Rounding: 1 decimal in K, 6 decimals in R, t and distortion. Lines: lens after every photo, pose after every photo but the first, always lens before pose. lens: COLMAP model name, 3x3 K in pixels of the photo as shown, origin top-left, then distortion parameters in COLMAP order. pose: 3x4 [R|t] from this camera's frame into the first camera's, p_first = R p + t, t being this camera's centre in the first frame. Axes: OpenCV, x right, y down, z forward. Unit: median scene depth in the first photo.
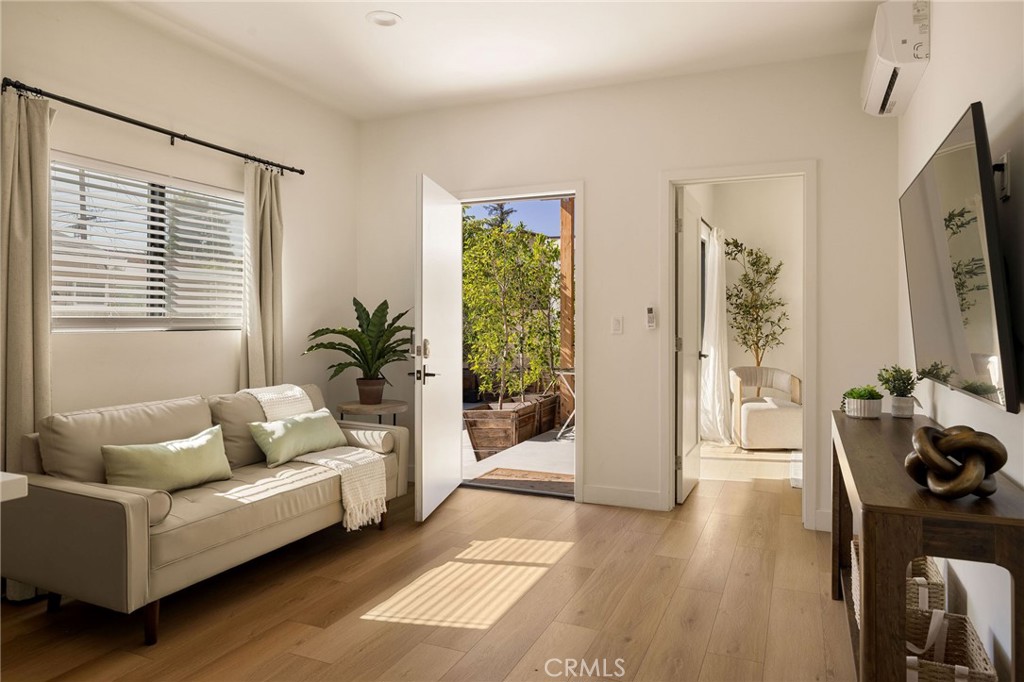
lens RADIAL K [[662.9, 0, 511.7], [0, 662.9, 334.7], [0, 0, 1]] dist [-0.009737, 0.005038]
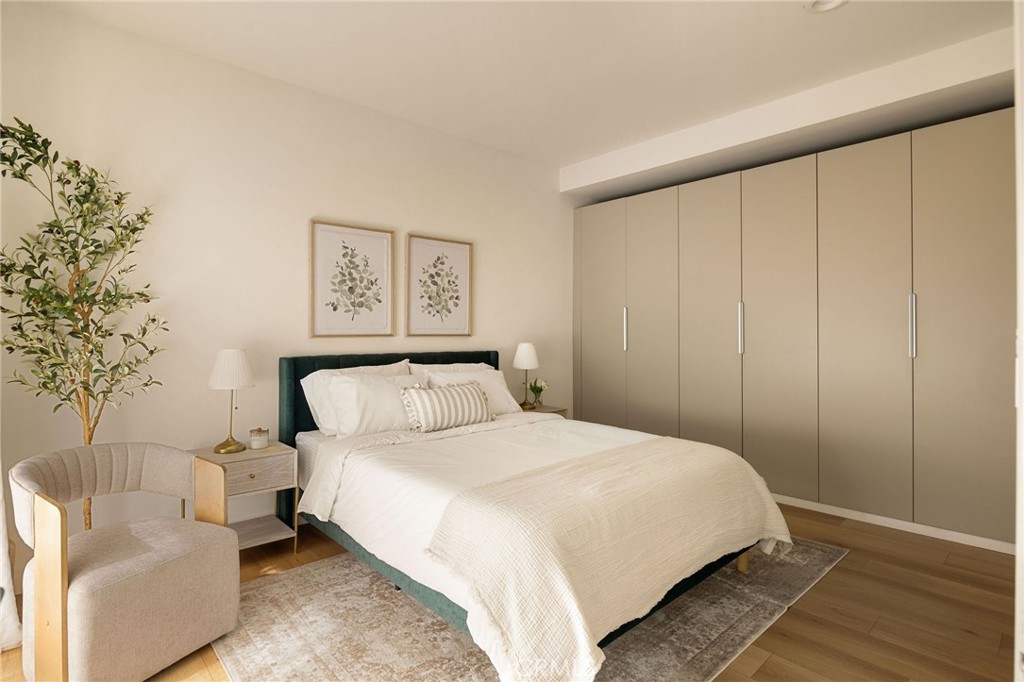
lens RADIAL K [[518.0, 0, 505.9], [0, 518.0, 323.6], [0, 0, 1]] dist [-0.011924, -0.000488]
pose [[0.419522, 0.014175, 0.907634, 0.183066], [0.022451, 0.999410, -0.025986, -0.012553], [-0.907467, 0.031279, 0.418956, 0.616415]]
